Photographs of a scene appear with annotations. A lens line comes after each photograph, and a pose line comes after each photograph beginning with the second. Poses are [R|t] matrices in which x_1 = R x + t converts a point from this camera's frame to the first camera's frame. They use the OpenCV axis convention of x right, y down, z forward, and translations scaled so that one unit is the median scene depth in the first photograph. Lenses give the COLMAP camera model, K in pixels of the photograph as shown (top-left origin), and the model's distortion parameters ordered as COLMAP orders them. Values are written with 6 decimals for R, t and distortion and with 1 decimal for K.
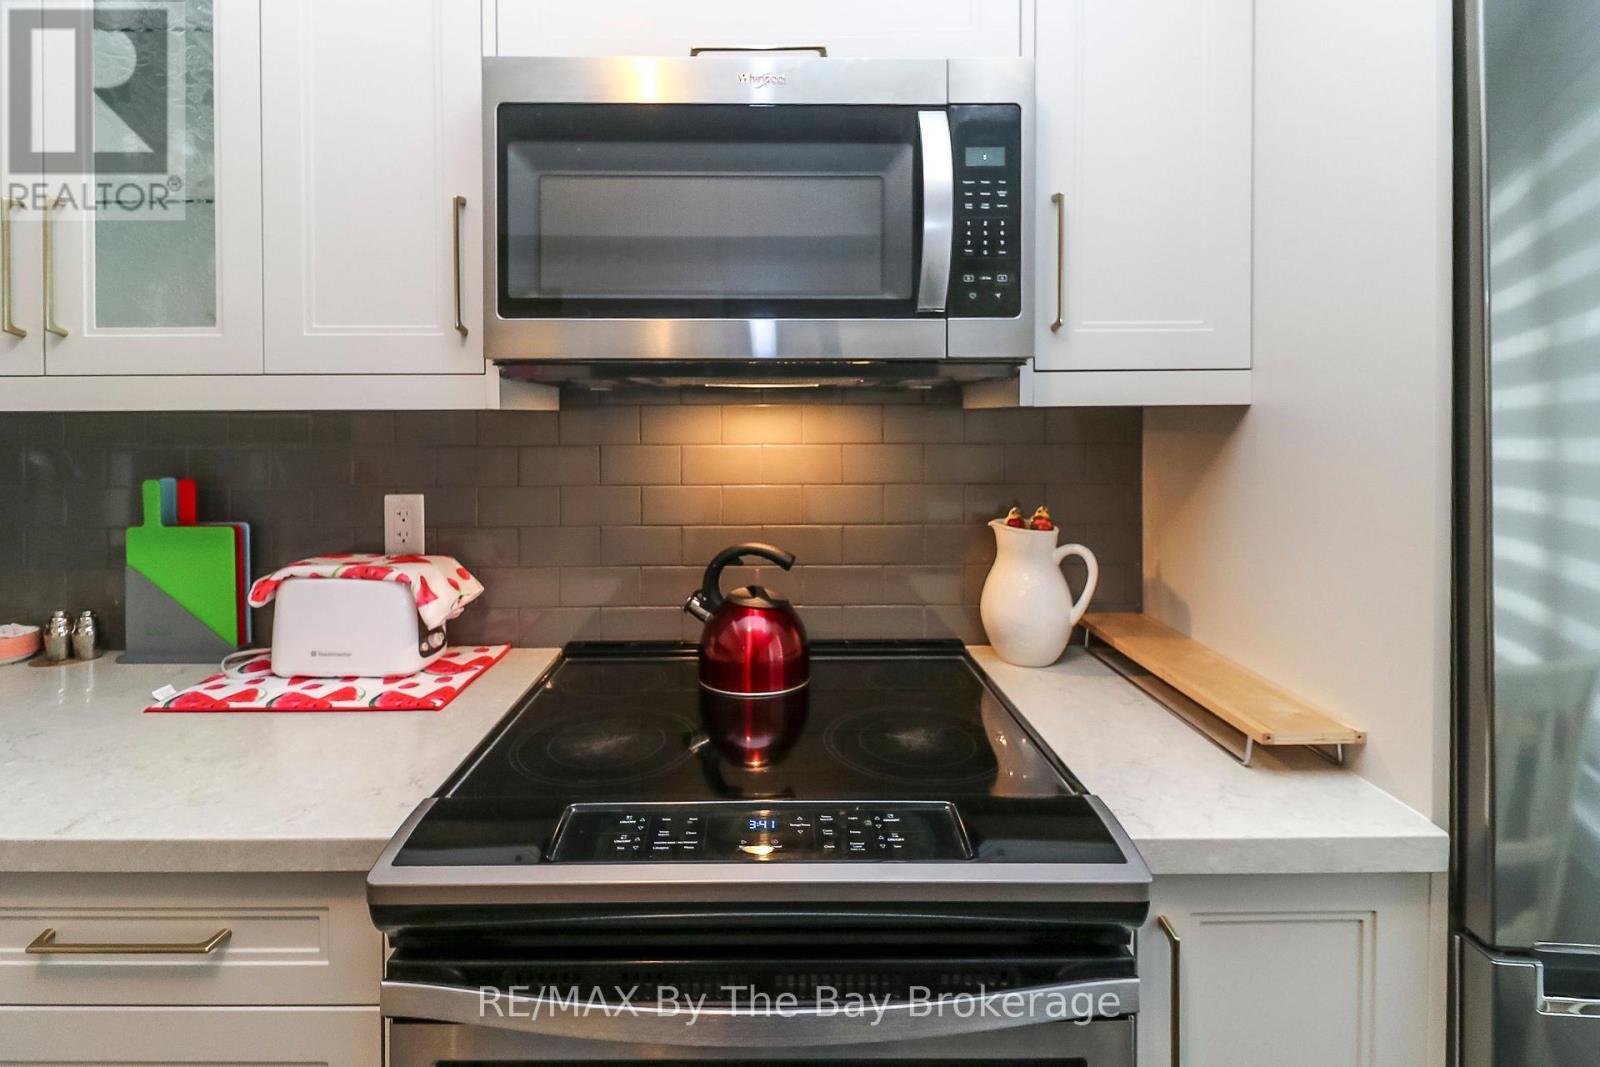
lens RADIAL K [[784.1, 0, 792.8], [0, 784.1, 427.1], [0, 0, 1]] dist [0.000970, -0.000449]
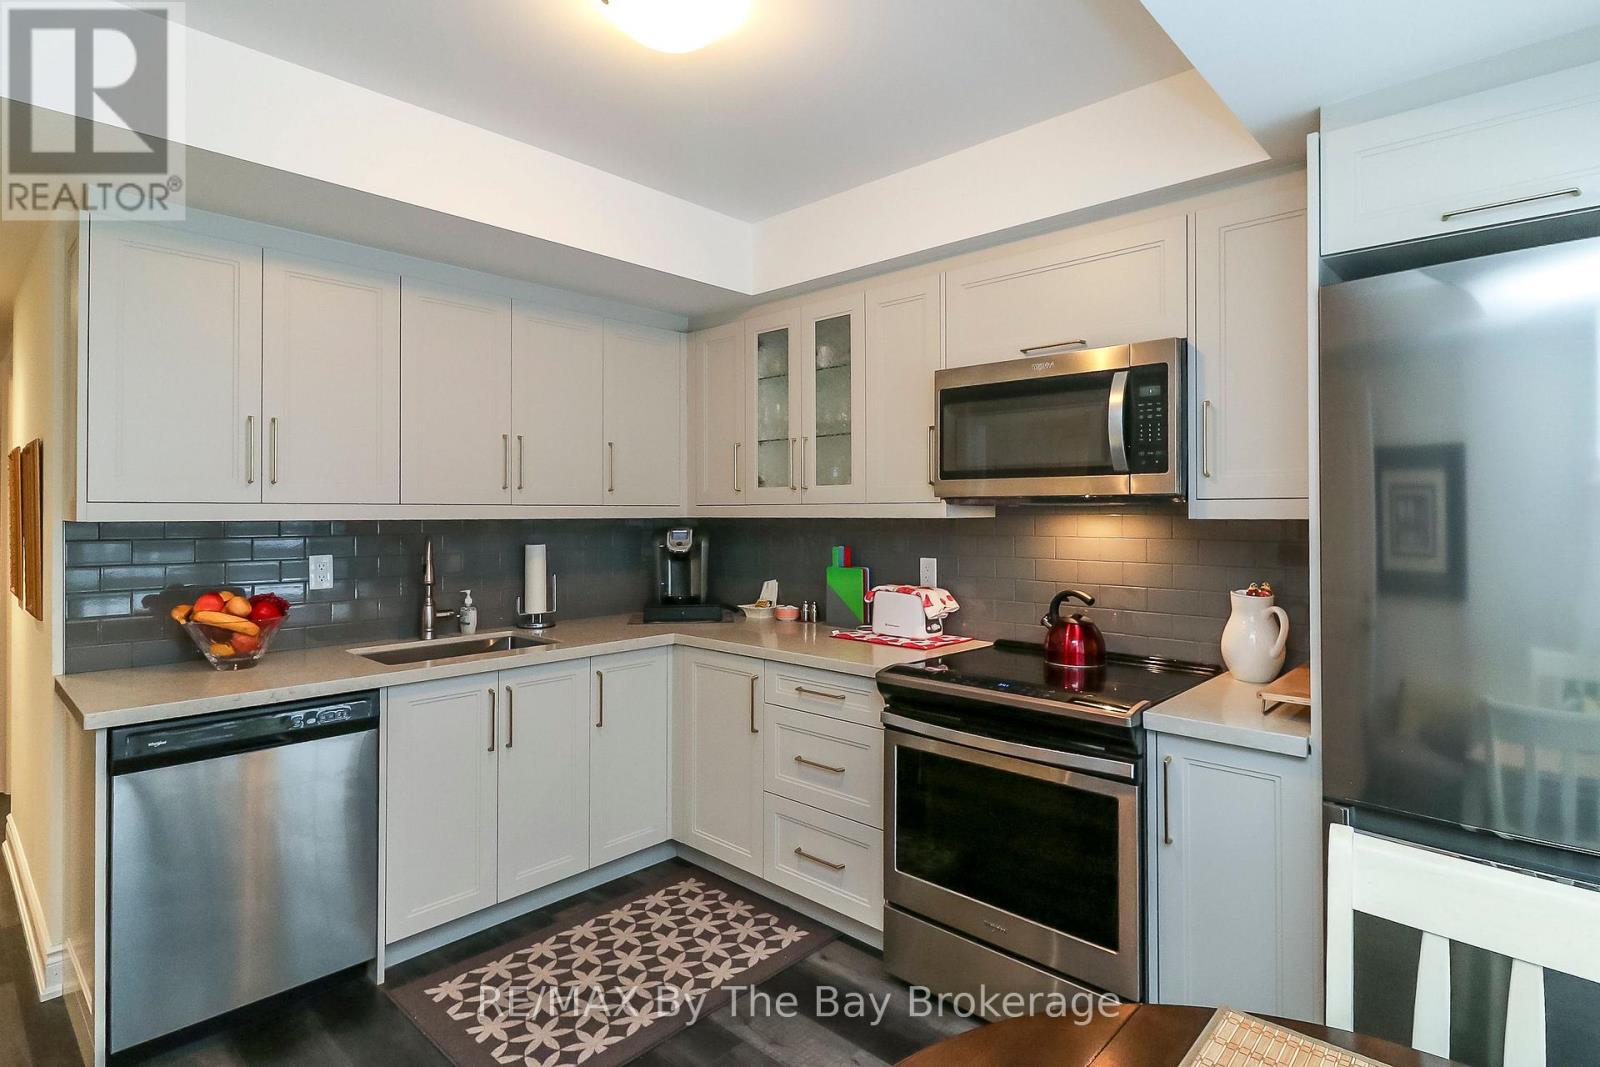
lens RADIAL K [[814.3, 0, 805.5], [0, 814.3, 509.0], [0, 0, 1]] dist [0.020428, -0.016842]
pose [[0.722717, 0.000074, -0.691144, 0.823116], [-0.014964, 0.999767, -0.015541, -0.005275], [0.690982, 0.021574, 0.722550, -0.843526]]
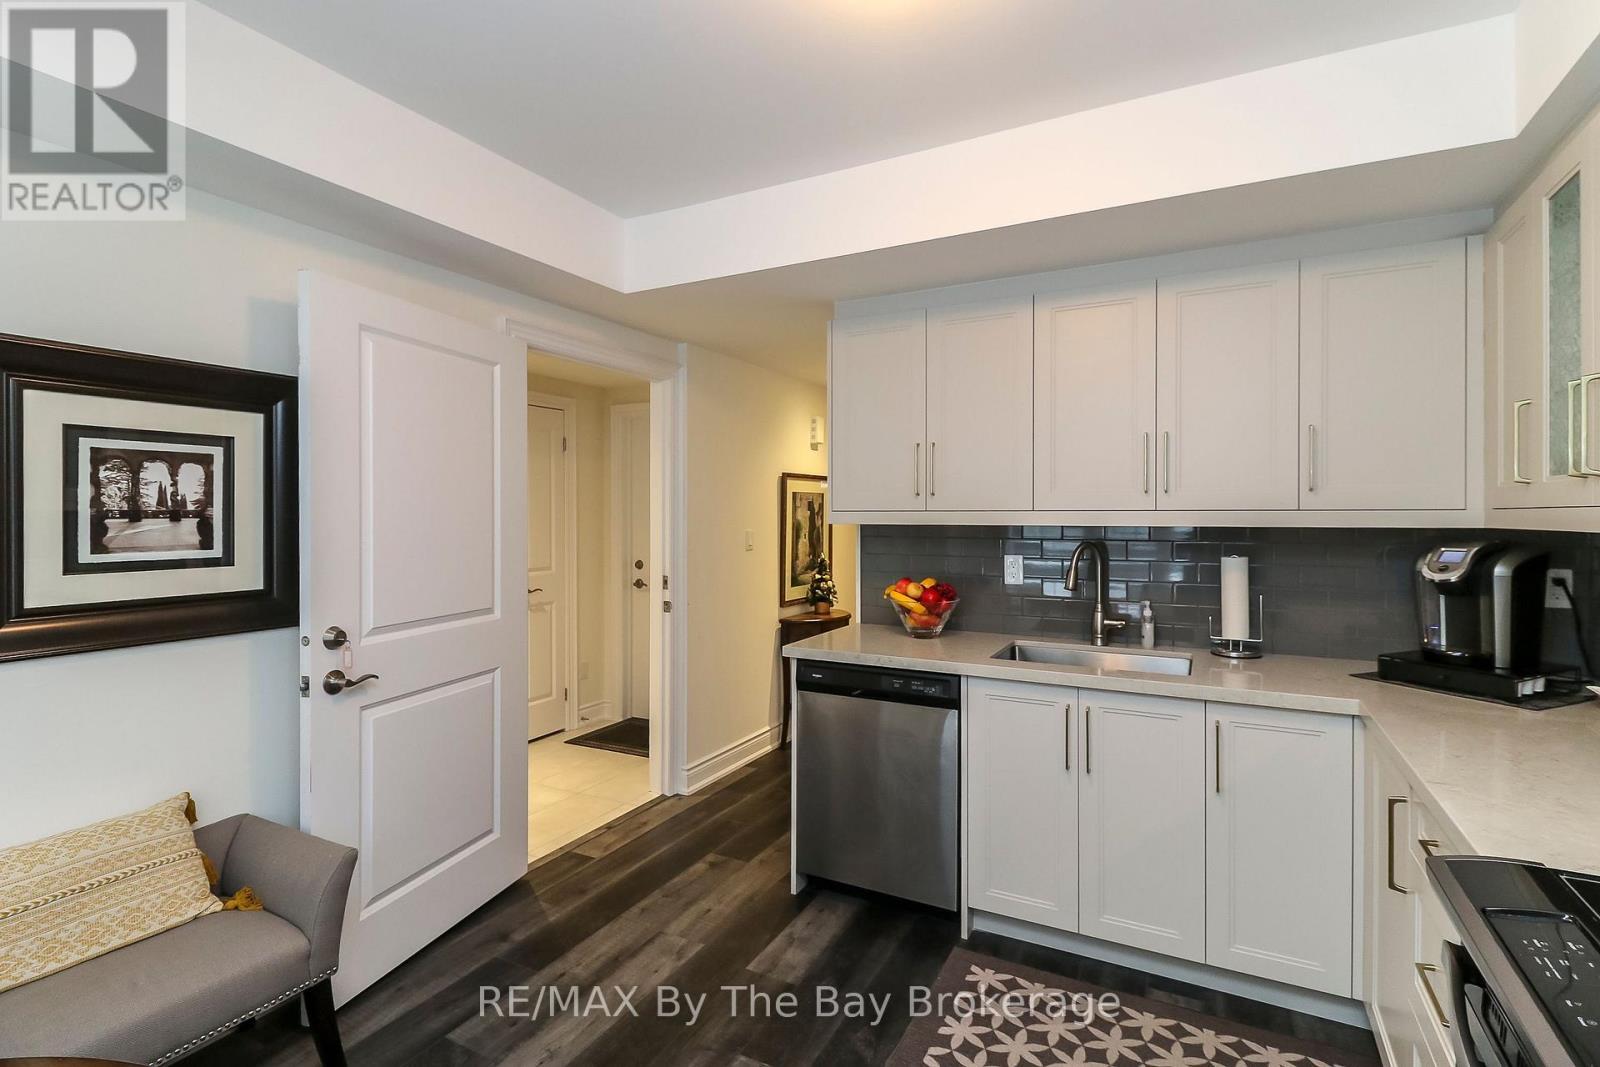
lens RADIAL K [[750.2, 0, 803.3], [0, 750.2, 522.9], [0, 0, 1]] dist [0.023746, -0.020209]
pose [[-0.477672, 0.012454, -0.878450, 0.715306], [-0.013865, 0.999668, 0.021711, -0.037623], [0.878429, 0.022551, -0.477341, 0.367088]]
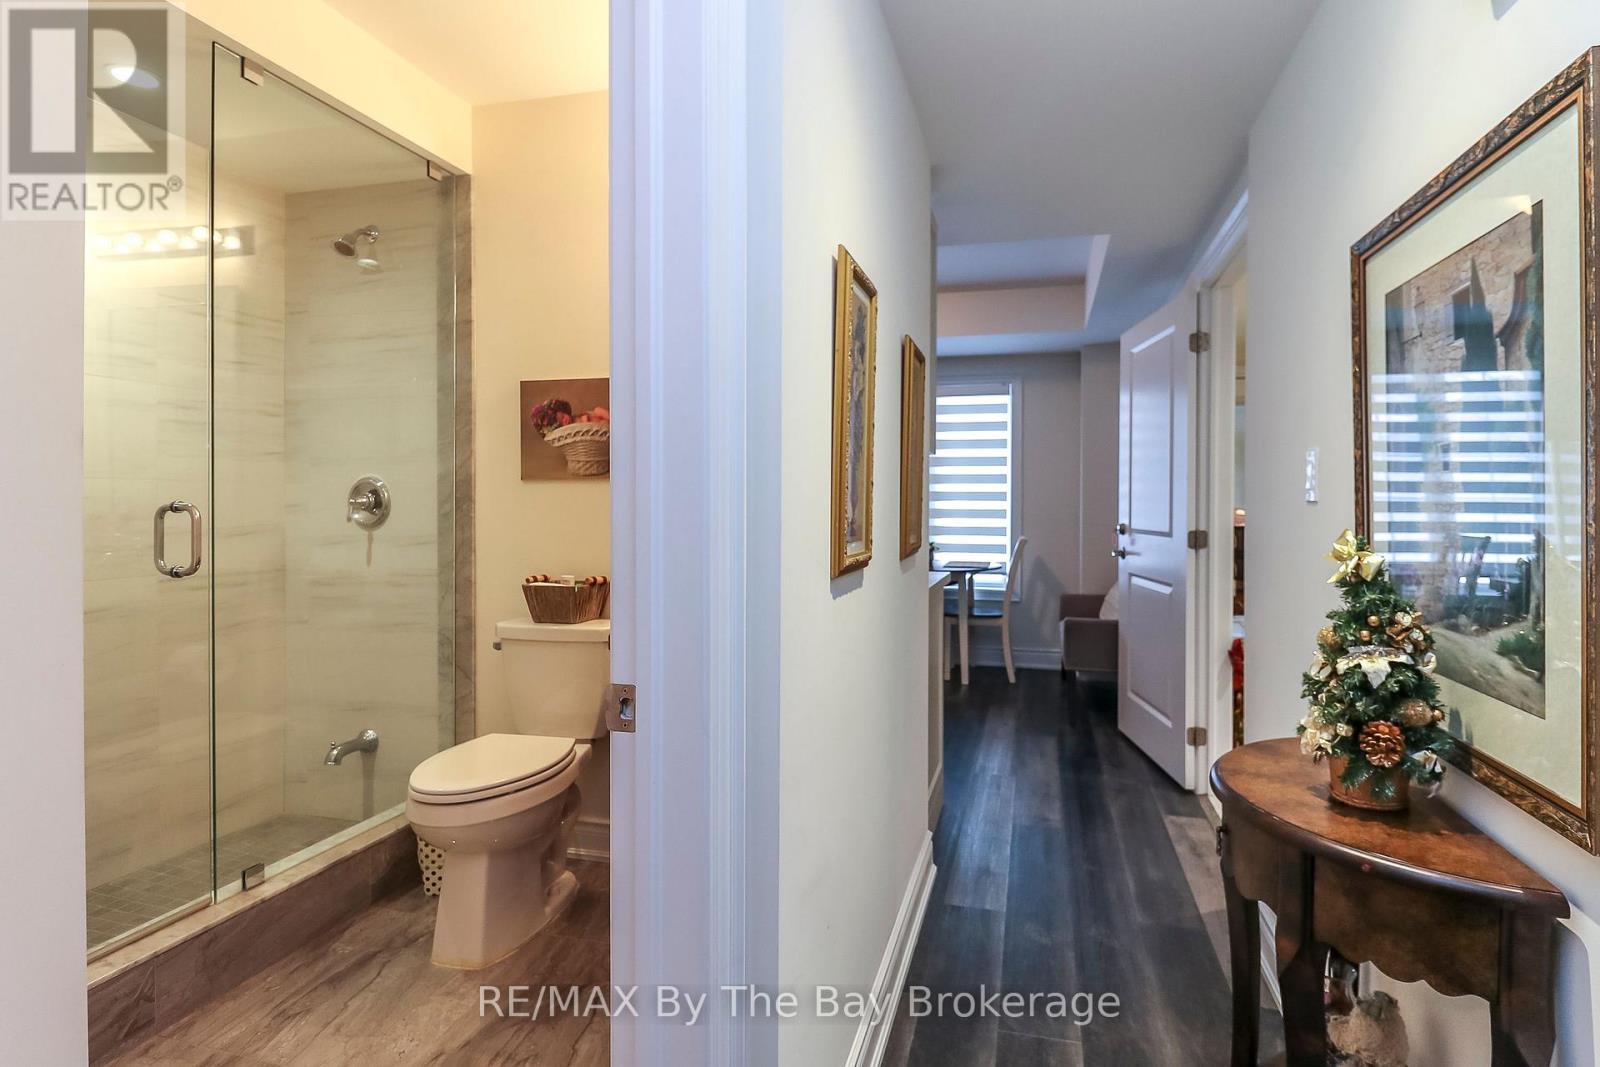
lens RADIAL K [[762.4, 0, 813.8], [0, 762.4, 476.9], [0, 0, 1]] dist [0.002618, -0.007621]
pose [[0.284876, 0.039840, 0.957736, -3.489733], [0.014971, 0.998829, -0.046003, 0.155199], [-0.958447, 0.027443, 0.283946, -0.955815]]
